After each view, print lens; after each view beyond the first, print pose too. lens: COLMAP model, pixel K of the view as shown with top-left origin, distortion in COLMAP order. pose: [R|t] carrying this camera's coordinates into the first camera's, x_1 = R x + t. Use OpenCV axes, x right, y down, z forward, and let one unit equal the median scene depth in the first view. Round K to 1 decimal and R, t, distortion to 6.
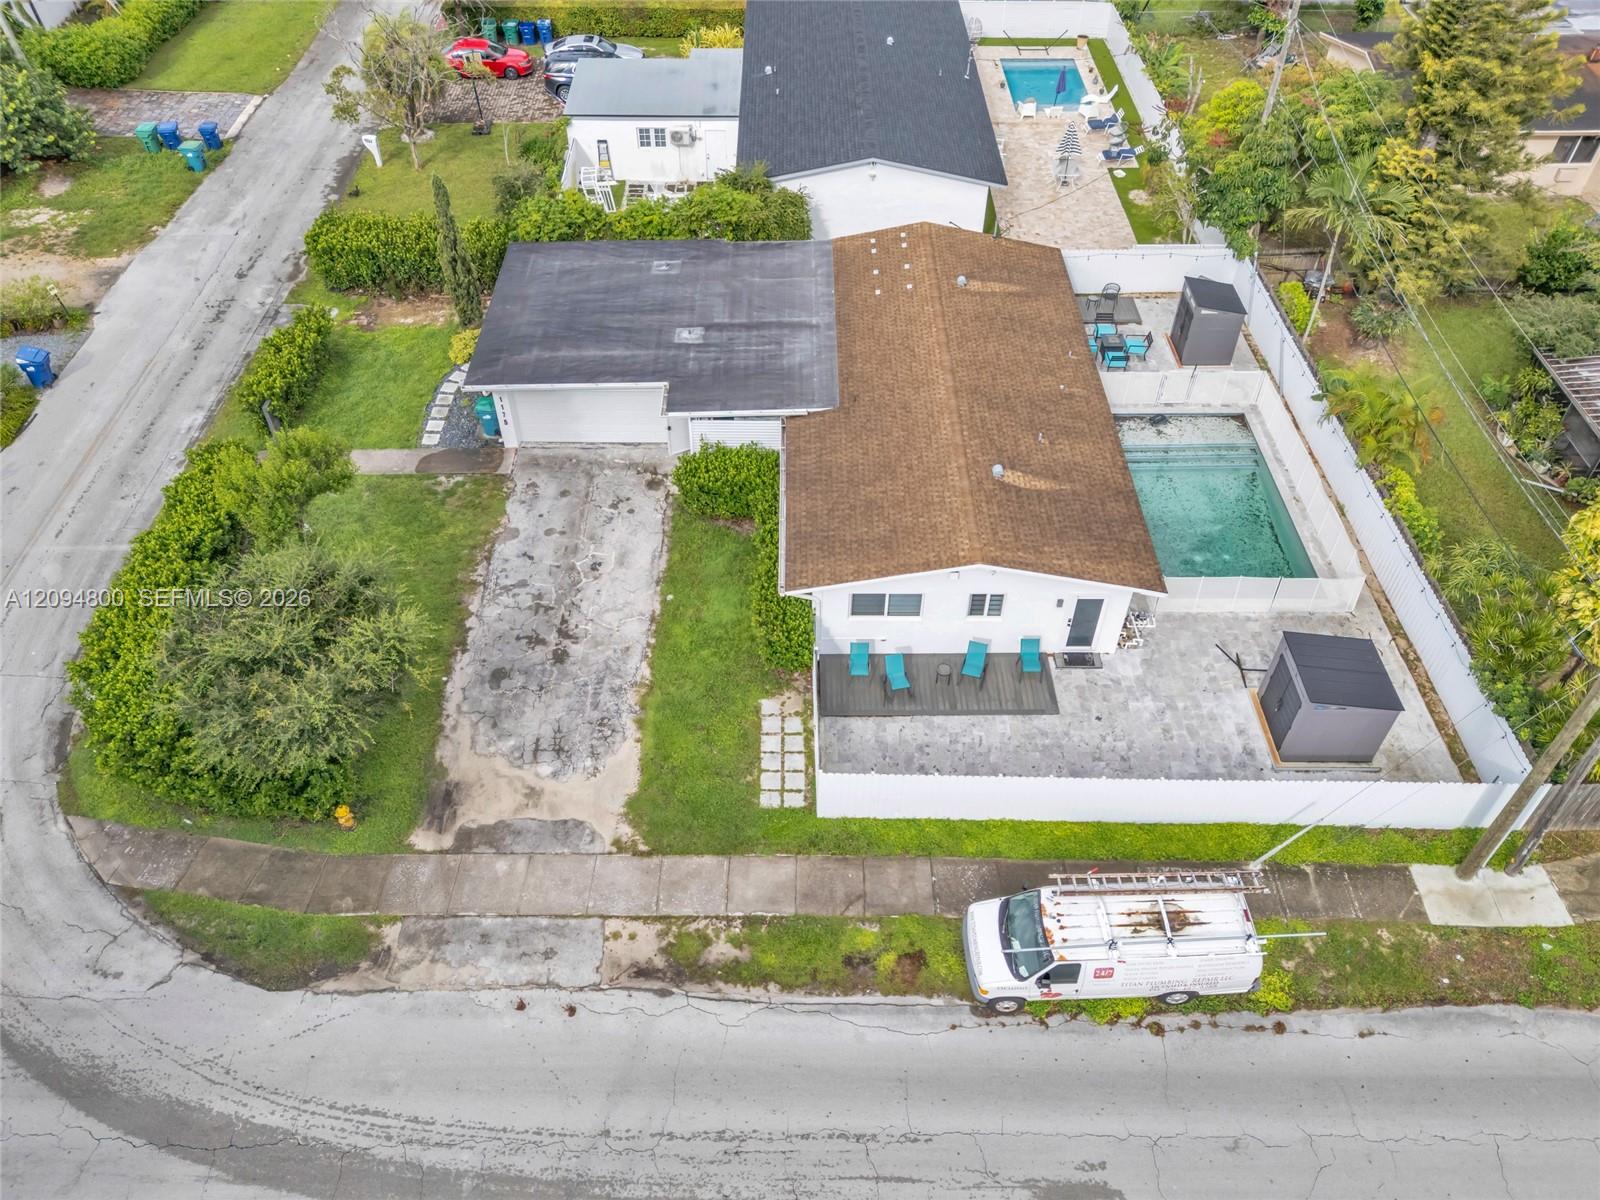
lens RADIAL K [[1182.8, 0, 800.0], [0, 1182.8, 600.0], [0, 0, 1]] dist [0.091731, -0.101081]
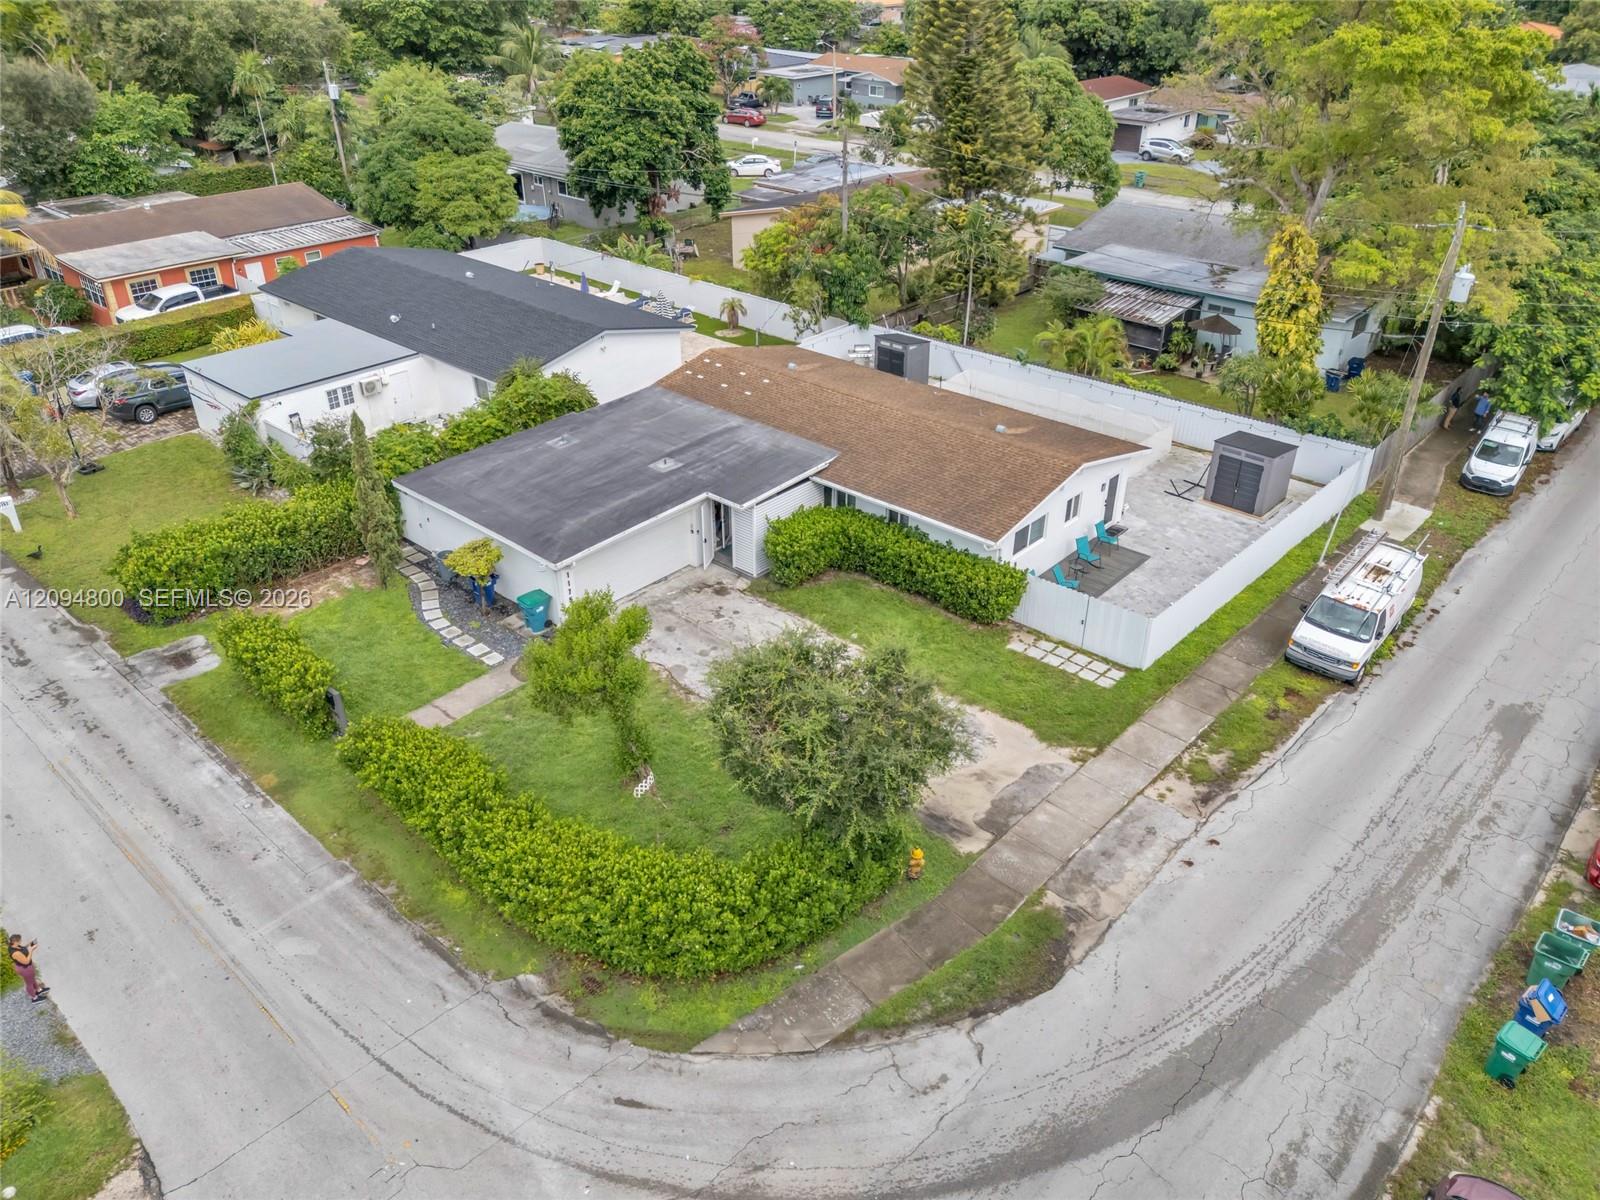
lens RADIAL K [[1182.8, 0, 800.0], [0, 1182.8, 600.0], [0, 0, 1]] dist [0.091731, -0.101081]
pose [[0.671000, -0.380442, 0.636413, -0.885744], [0.529312, 0.846841, -0.051844, -0.000947], [-0.519217, 0.371649, 0.769604, 0.196455]]
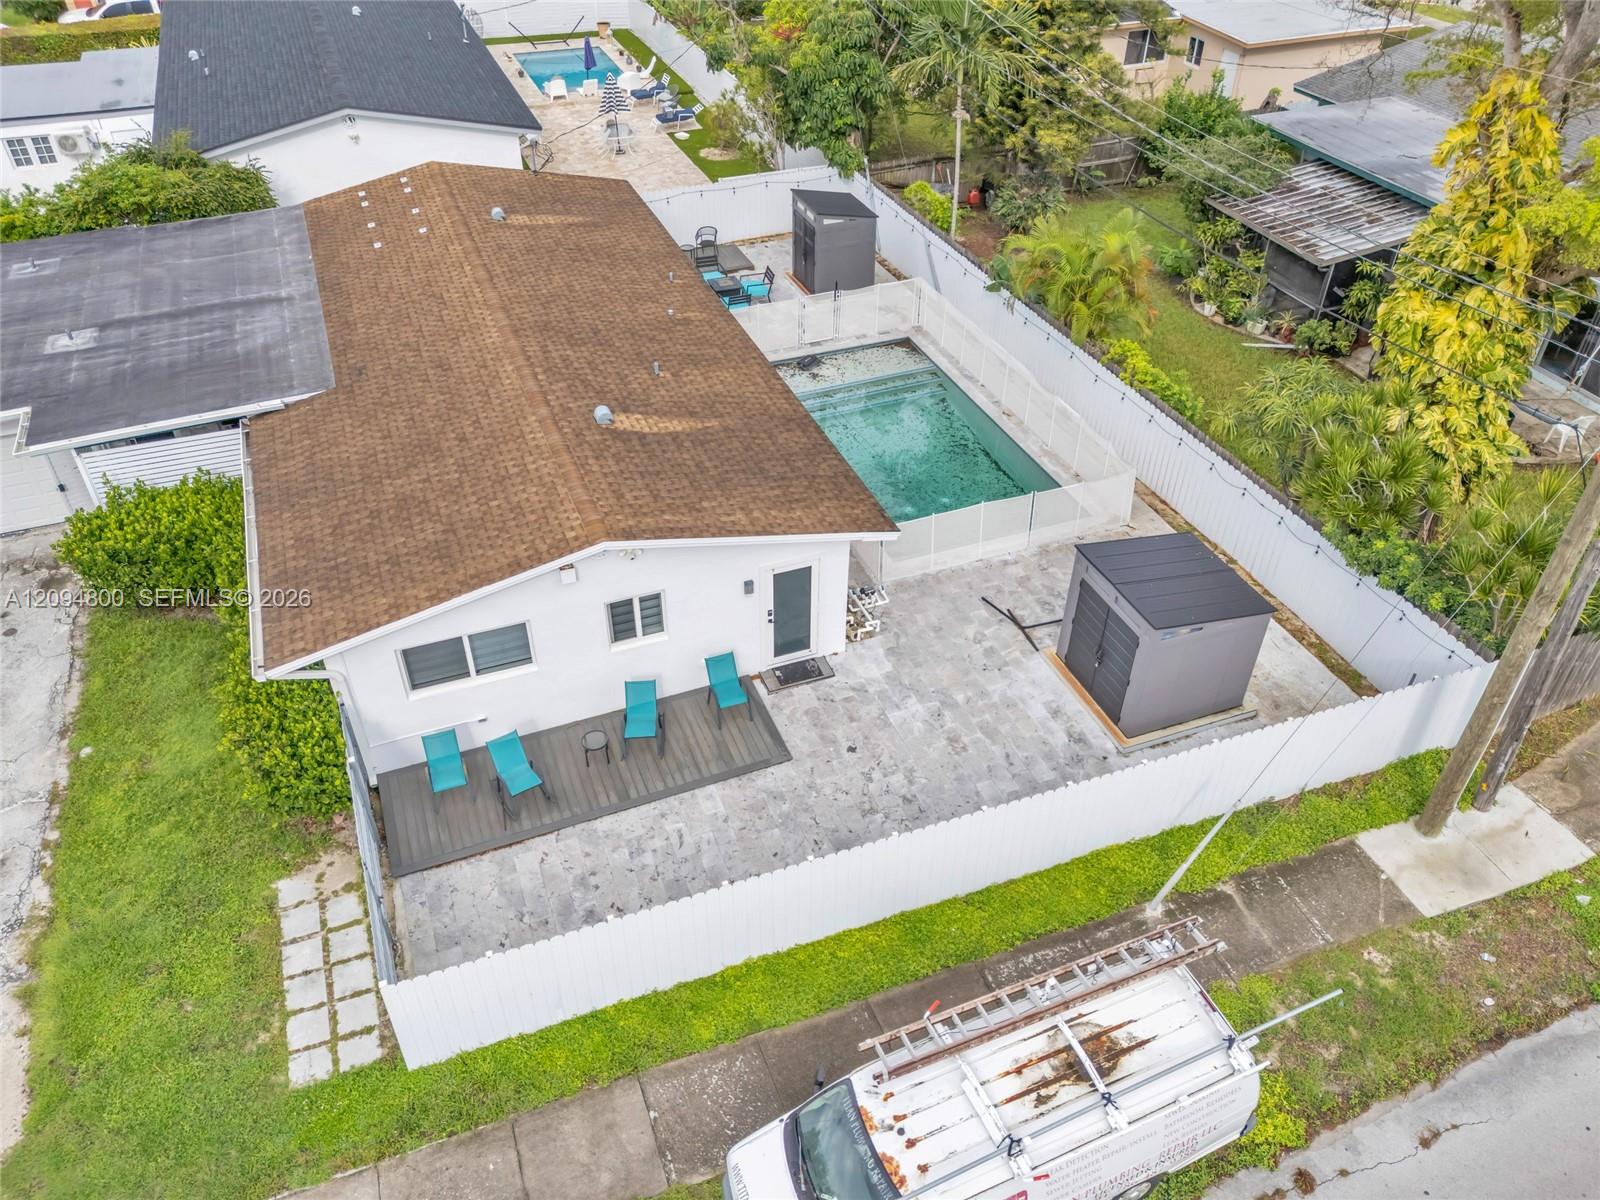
lens RADIAL K [[1182.8, 0, 800.0], [0, 1182.8, 600.0], [0, 0, 1]] dist [0.091731, -0.101081]
pose [[0.933968, -0.224229, 0.278254, 0.067735], [0.254627, 0.963895, -0.077915, 0.063568], [-0.250737, 0.143621, 0.957342, 0.389406]]
